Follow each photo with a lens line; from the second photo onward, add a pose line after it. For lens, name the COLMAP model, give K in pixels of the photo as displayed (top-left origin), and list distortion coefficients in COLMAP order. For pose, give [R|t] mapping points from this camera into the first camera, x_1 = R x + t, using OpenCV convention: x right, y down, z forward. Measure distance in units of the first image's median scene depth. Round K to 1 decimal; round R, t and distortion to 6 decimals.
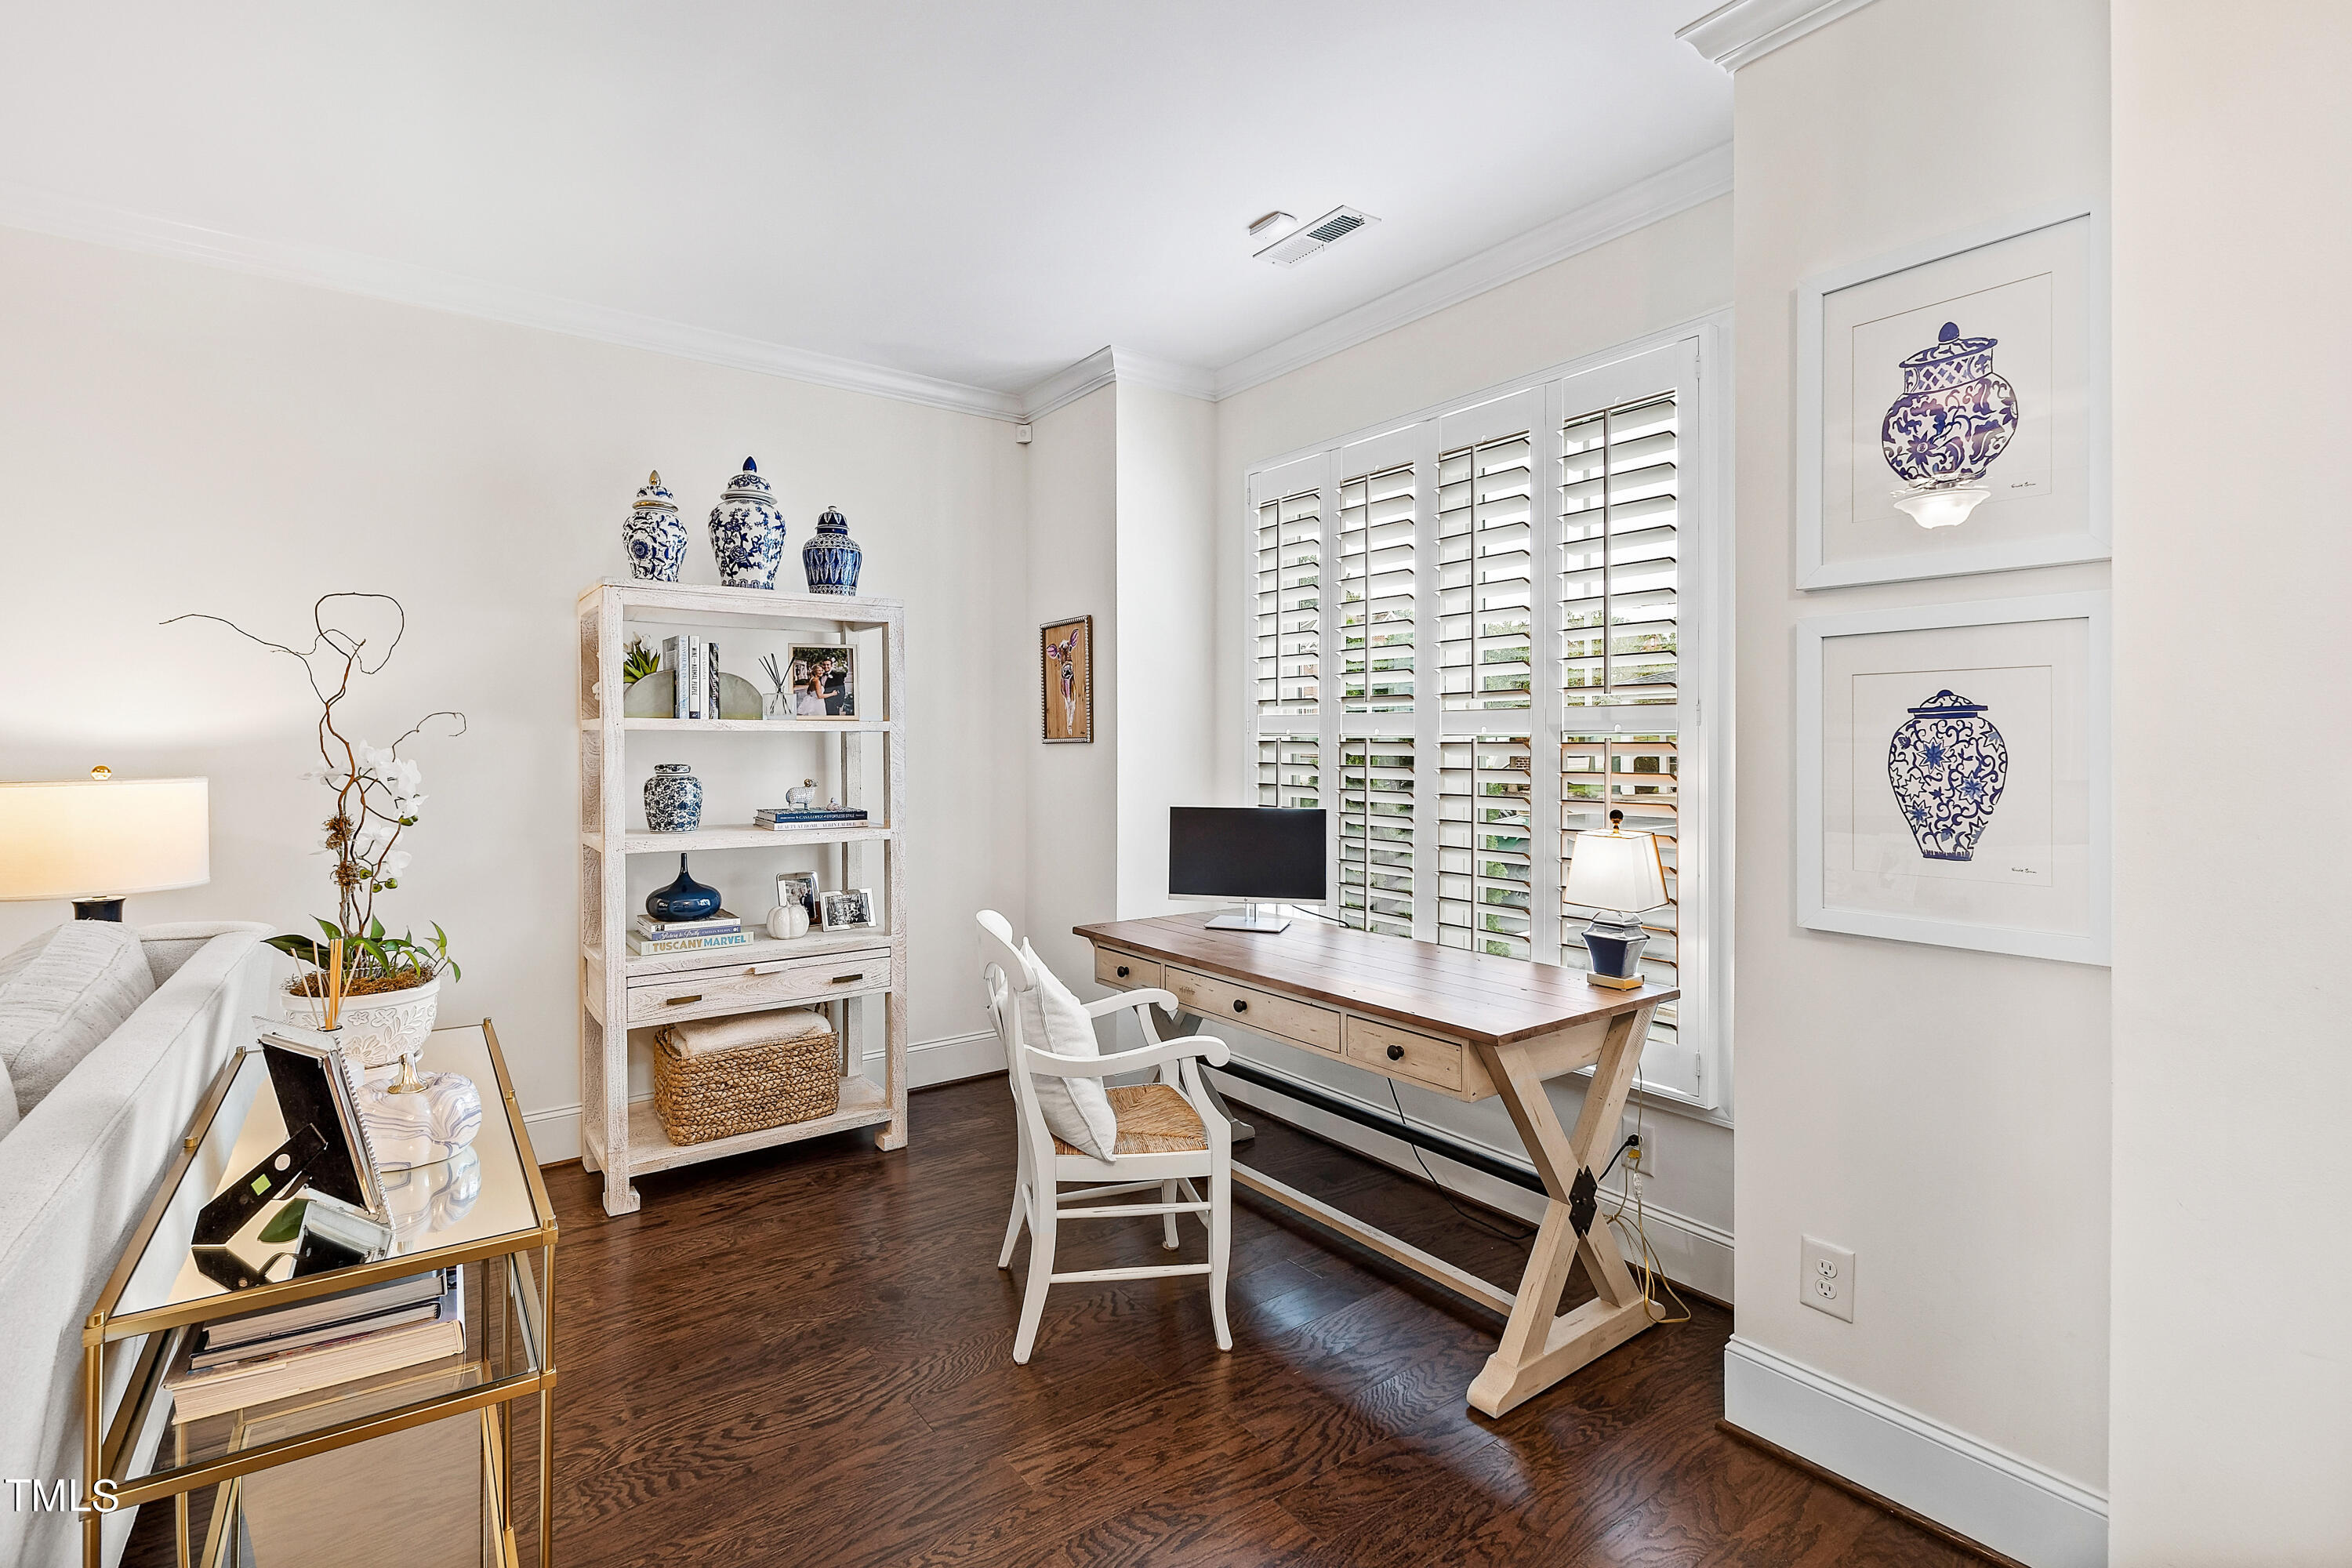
lens RADIAL K [[1071.4, 0, 1124.0], [0, 1071.4, 735.2], [0, 0, 1]] dist [-0.001864, -0.000257]
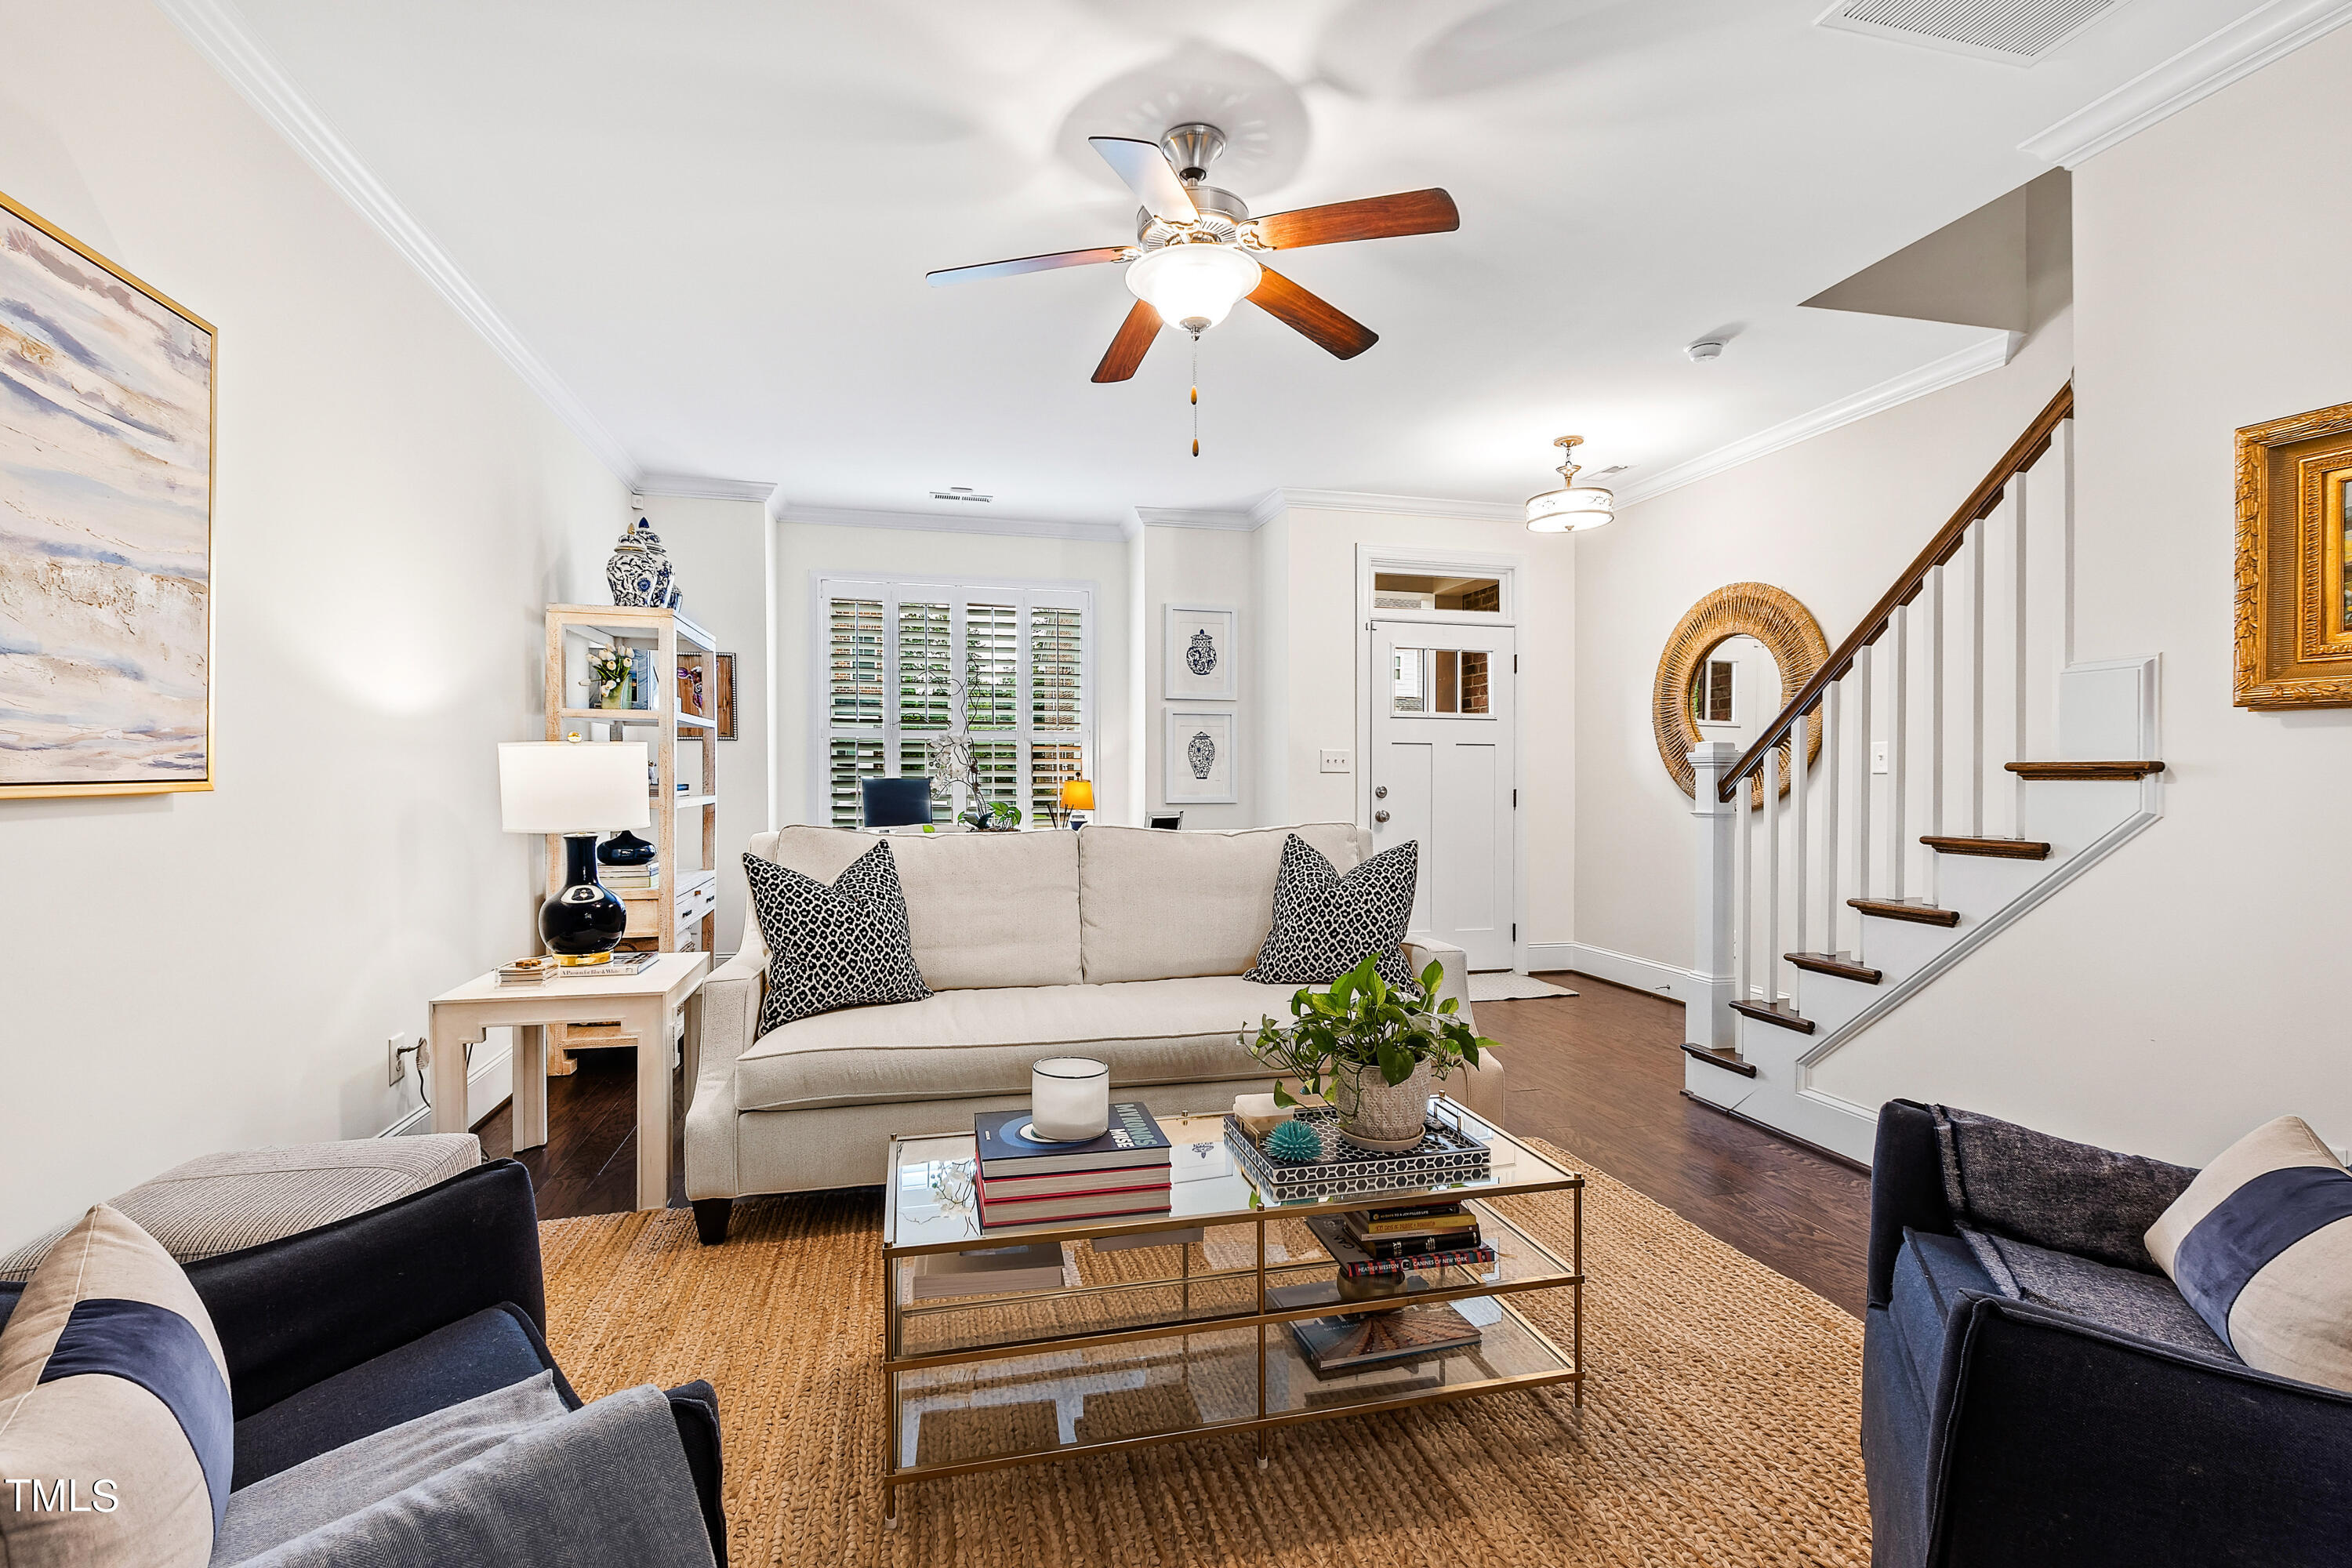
lens RADIAL K [[1024.7, 0, 1170.6], [0, 1024.7, 773.5], [0, 0, 1]] dist [0.002343, -0.000150]
pose [[0.362080, 0.002787, 0.932143, -1.338480], [-0.016235, 0.999863, 0.003317, 0.047958], [-0.932005, -0.016335, 0.362076, -0.092694]]
